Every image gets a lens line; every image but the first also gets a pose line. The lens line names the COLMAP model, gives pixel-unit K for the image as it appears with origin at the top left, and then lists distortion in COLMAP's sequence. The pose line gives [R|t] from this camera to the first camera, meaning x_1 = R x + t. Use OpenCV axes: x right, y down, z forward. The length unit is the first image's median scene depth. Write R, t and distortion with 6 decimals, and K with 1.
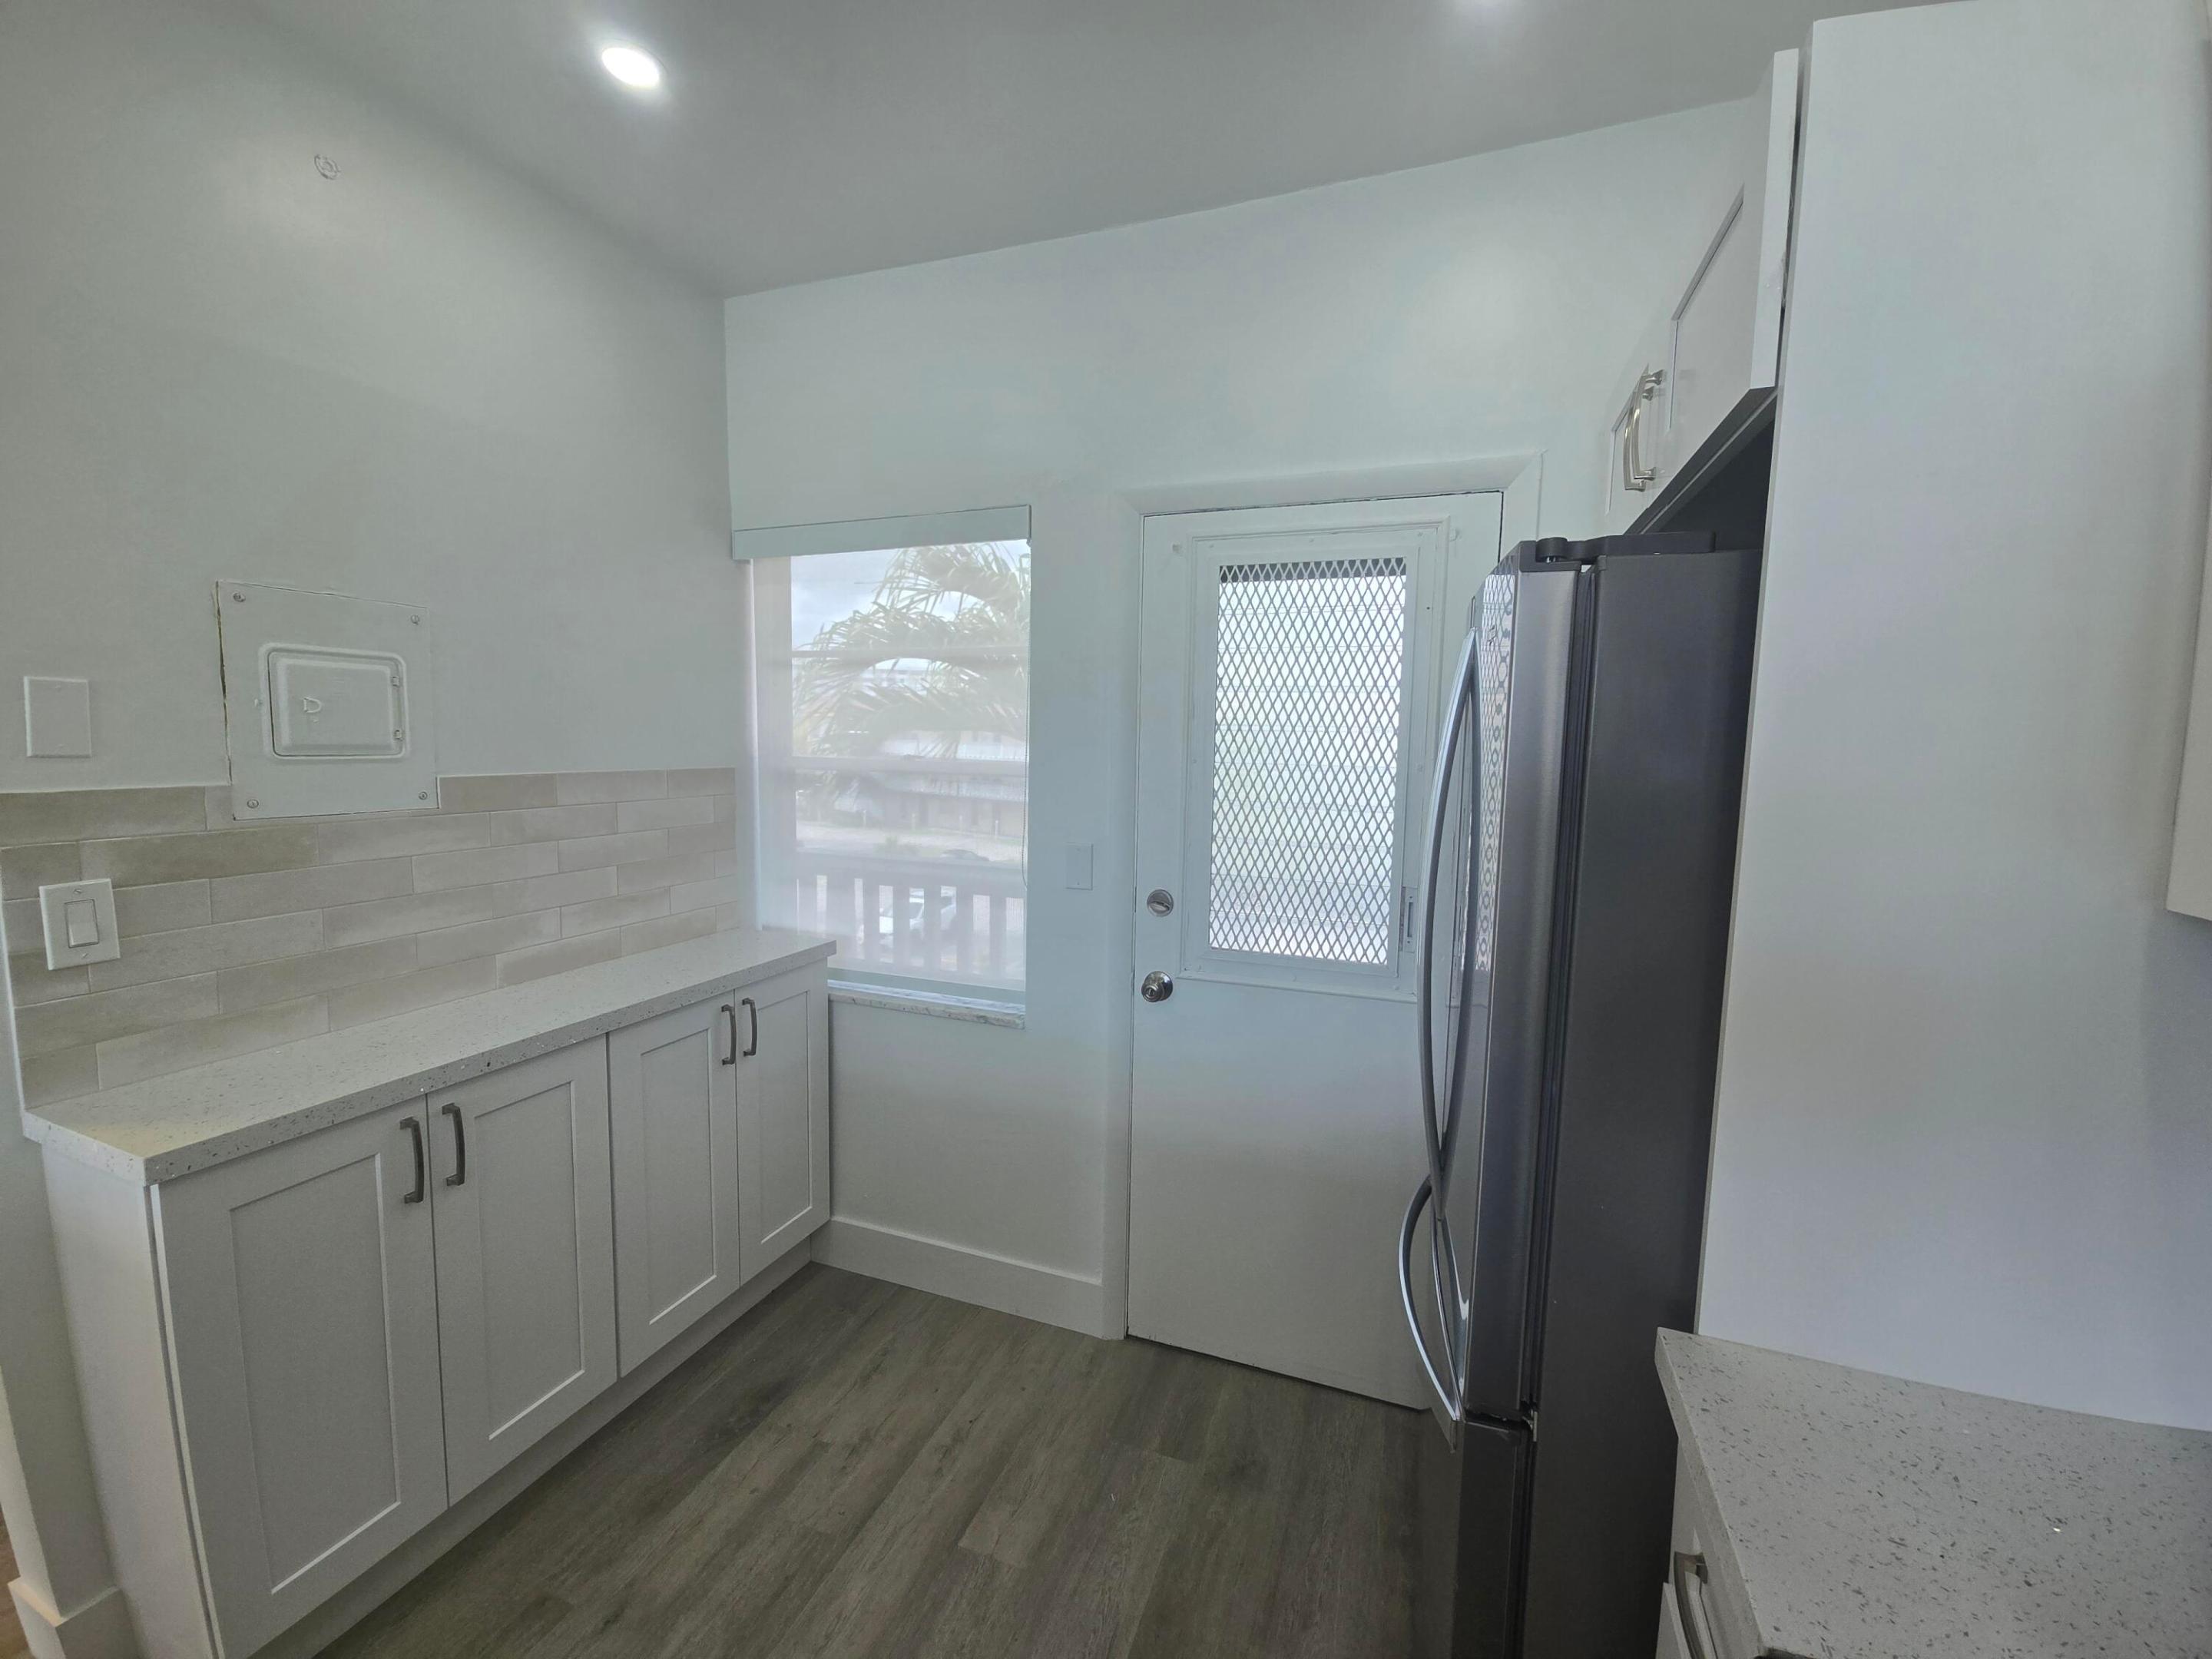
lens RADIAL K [[895.7, 0, 1116.2], [0, 895.7, 819.0], [0, 0, 1]] dist [-0.006235, -0.000521]
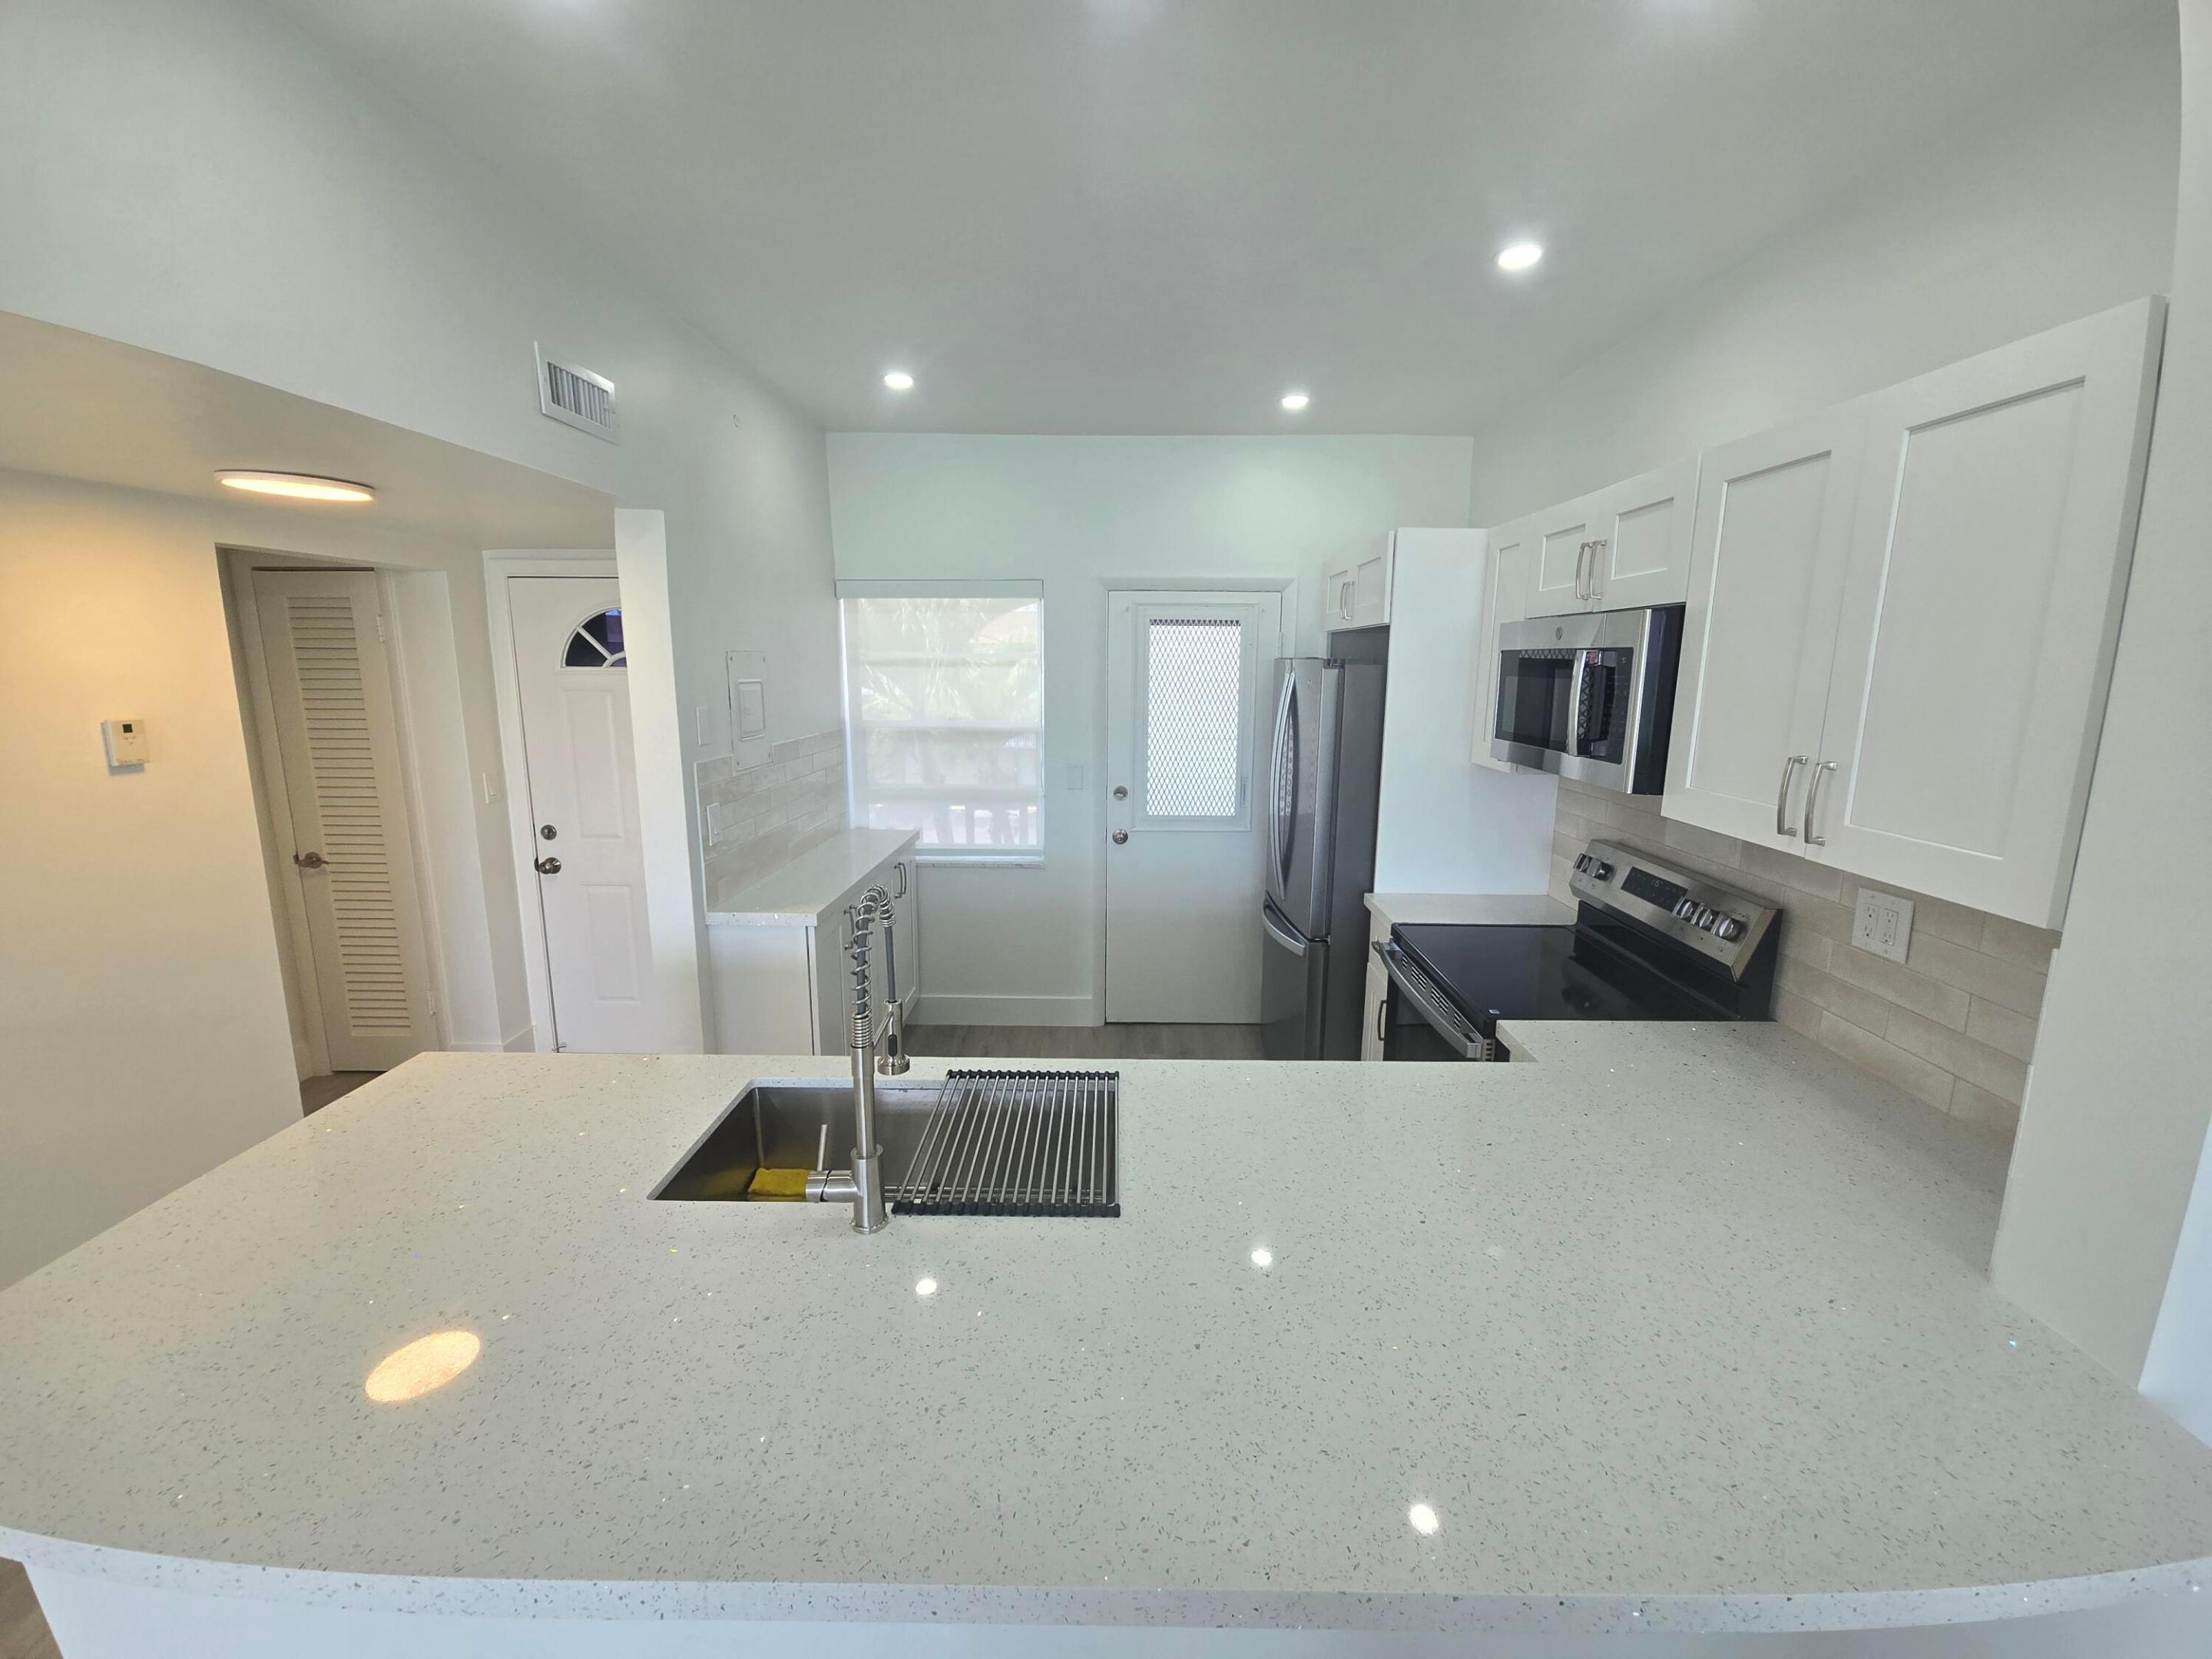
lens RADIAL K [[895.8, 0, 1115.9], [0, 895.8, 824.9], [0, 0, 1]] dist [-0.004506, -0.000209]
pose [[0.939725, -0.076115, 0.333352, -0.604145], [0.044676, 0.993884, 0.100992, -0.033352], [-0.339000, -0.080012, 0.937378, -0.801902]]
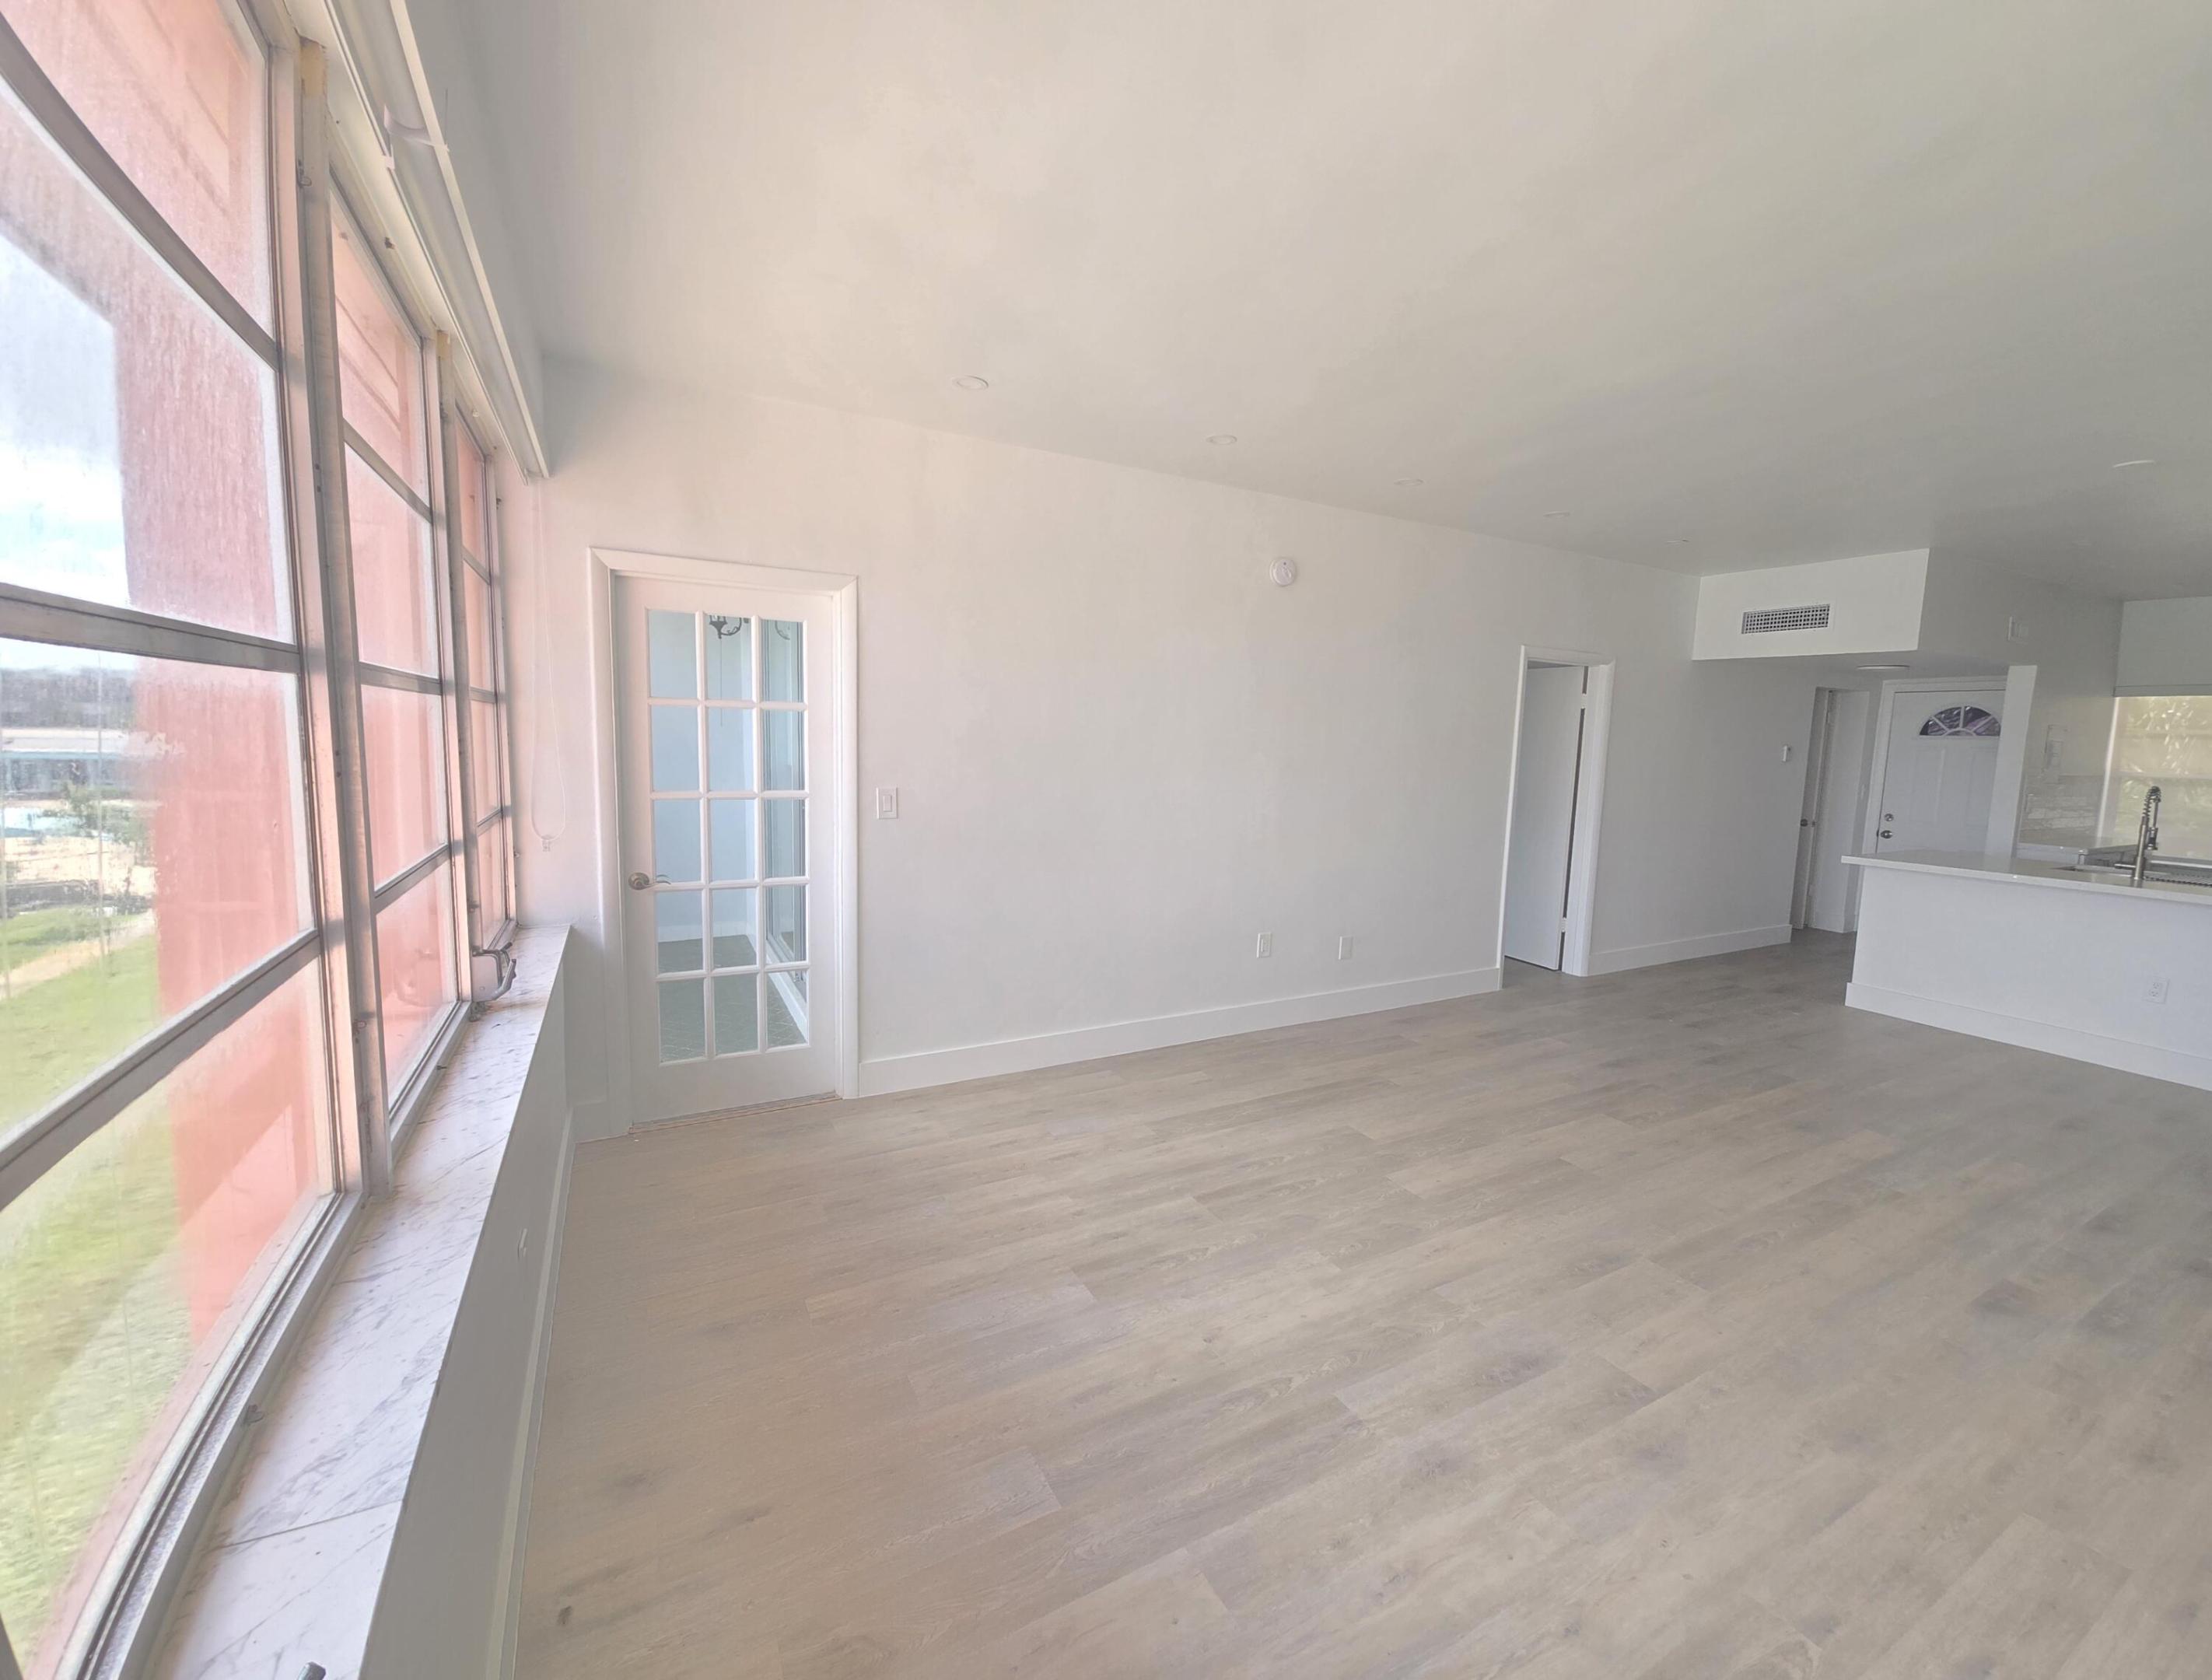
lens RADIAL K [[906.6, 0, 1106.0], [0, 906.6, 840.0], [0, 0, 1]] dist [-0.001466, -0.000146]
pose [[0.746640, 0.071598, -0.661364, -0.966732], [-0.072968, 0.997007, 0.025558, 0.298810], [0.661214, 0.029176, 0.749630, -3.236611]]
